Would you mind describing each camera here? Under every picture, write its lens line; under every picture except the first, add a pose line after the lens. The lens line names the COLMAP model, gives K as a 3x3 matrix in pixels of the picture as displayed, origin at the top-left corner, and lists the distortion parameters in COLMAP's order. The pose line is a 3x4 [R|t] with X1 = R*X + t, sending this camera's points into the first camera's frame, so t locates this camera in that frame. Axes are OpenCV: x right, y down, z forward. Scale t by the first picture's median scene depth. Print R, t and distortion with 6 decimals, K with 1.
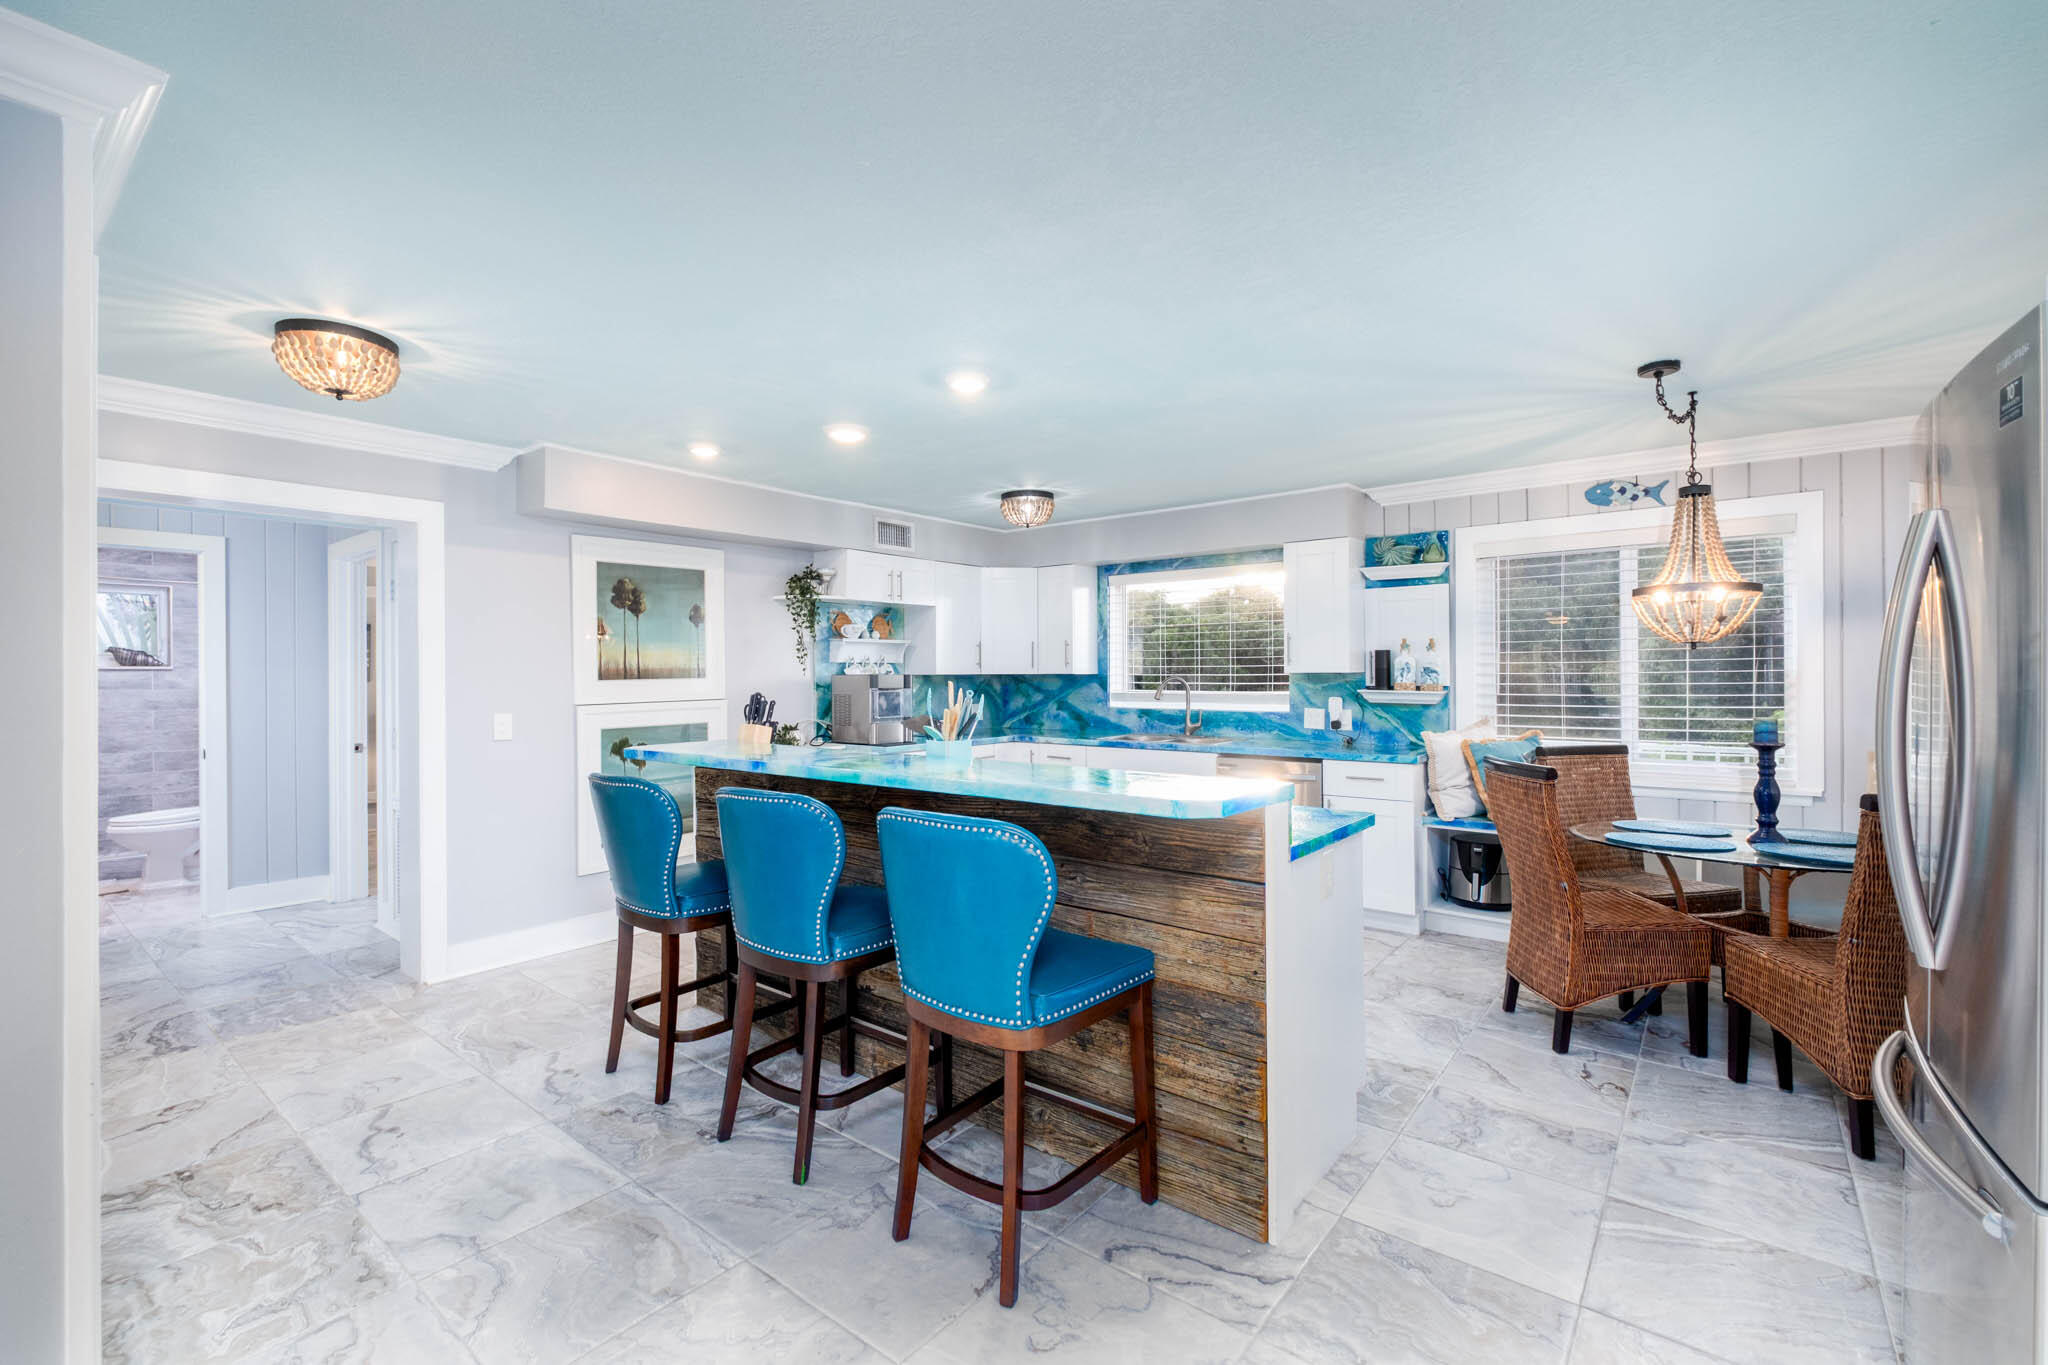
lens RADIAL K [[883.0, 0, 1024.0], [0, 883.0, 682.5], [0, 0, 1]] dist [0.000885, -0.000070]
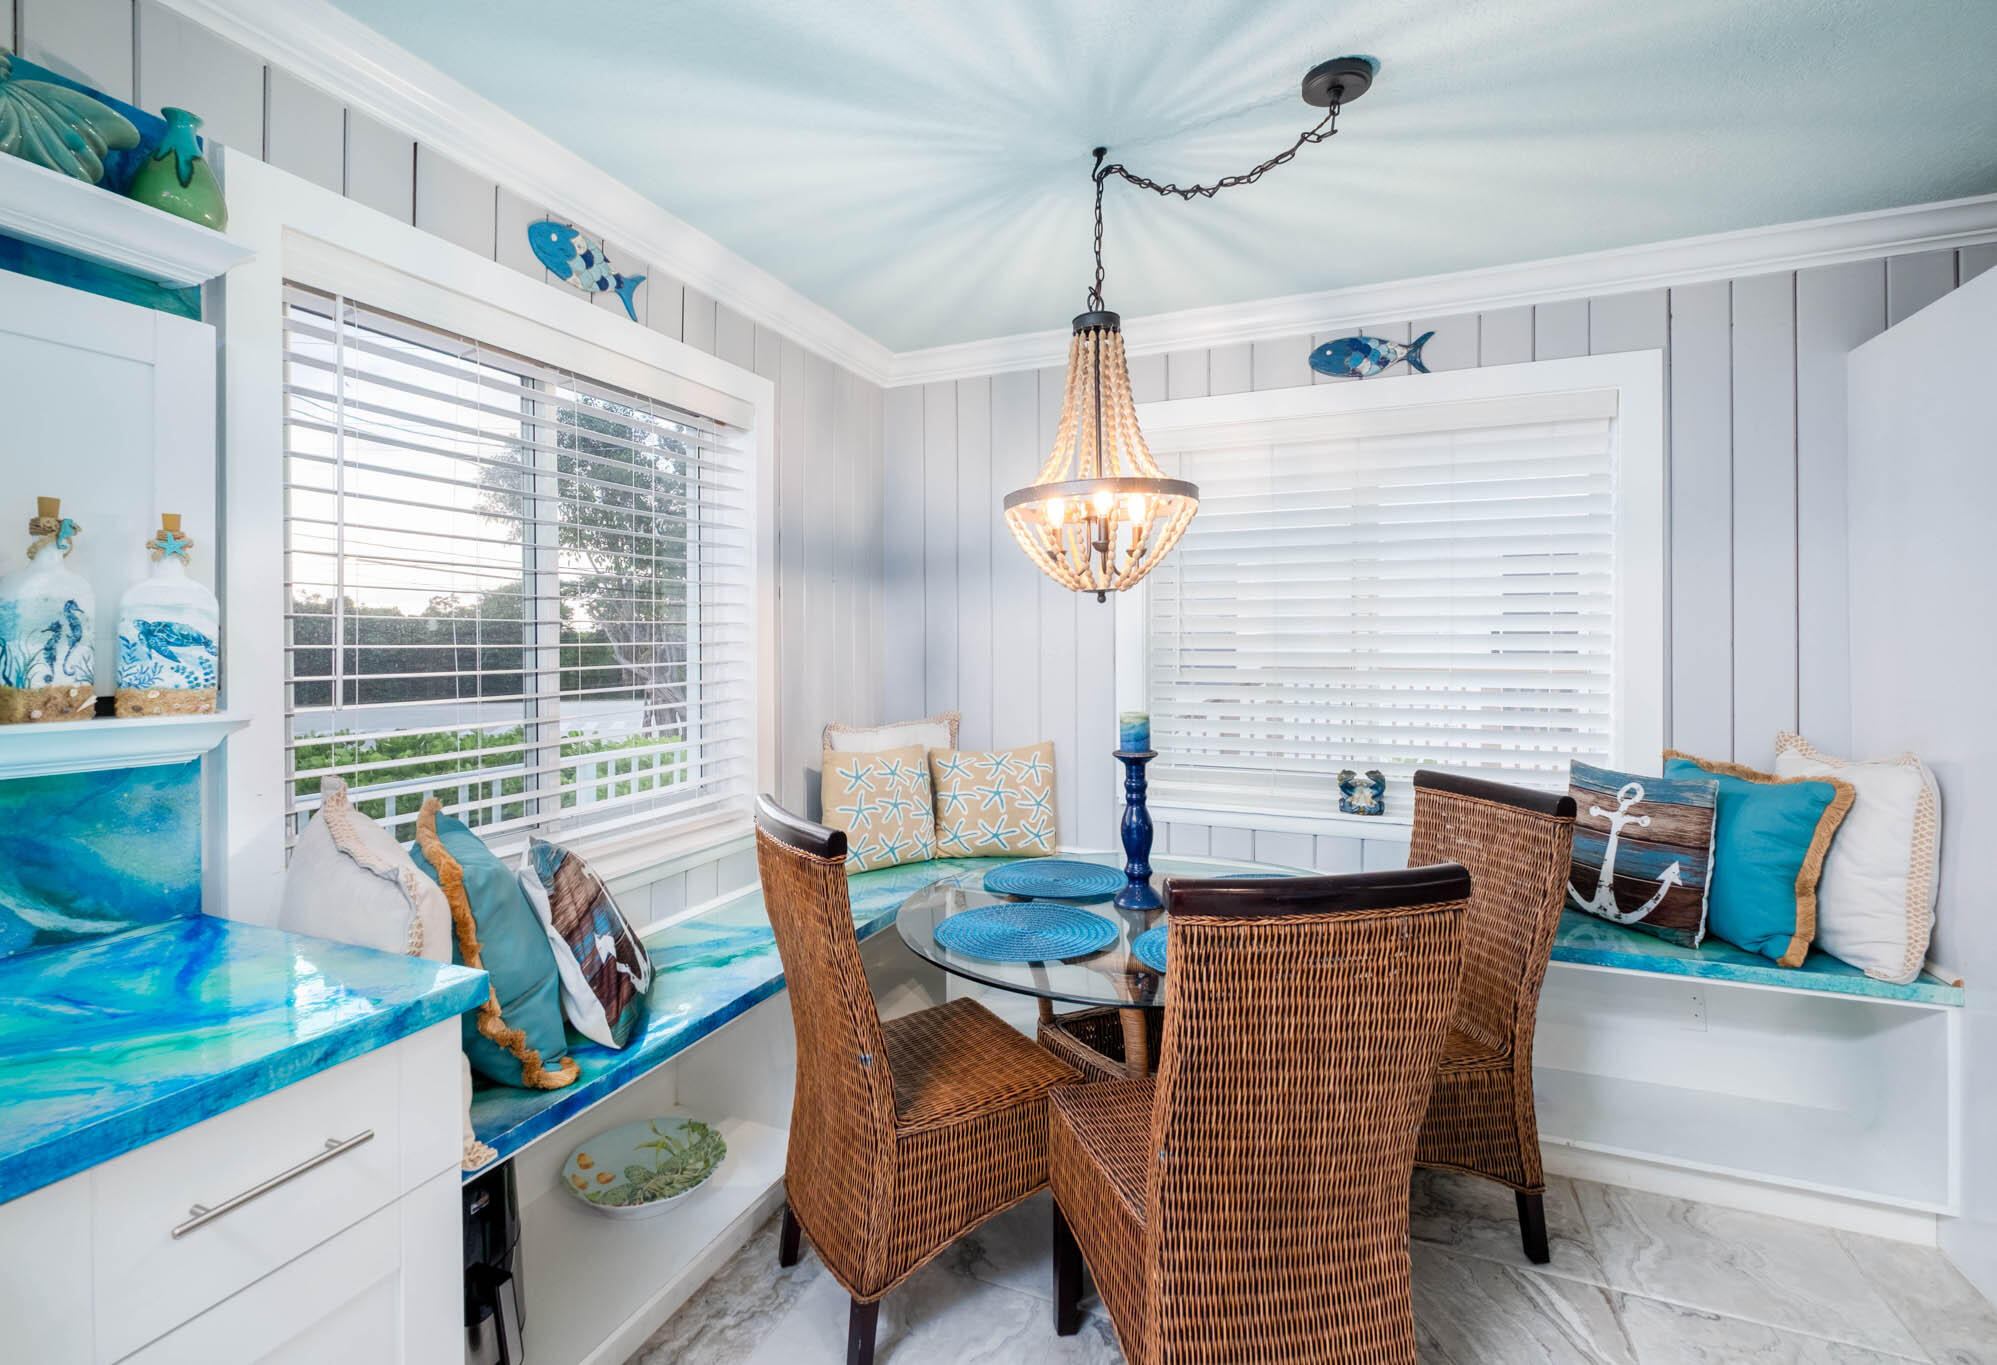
lens RADIAL K [[910.1, 0, 948.3], [0, 910.1, 645.6], [0, 0, 1]] dist [-0.003283, -0.000273]
pose [[-0.242208, 0.001599, 0.970223, 0.135403], [0.011286, 0.999936, 0.001169, -0.007793], [-0.970159, 0.011233, -0.242211, 0.788474]]
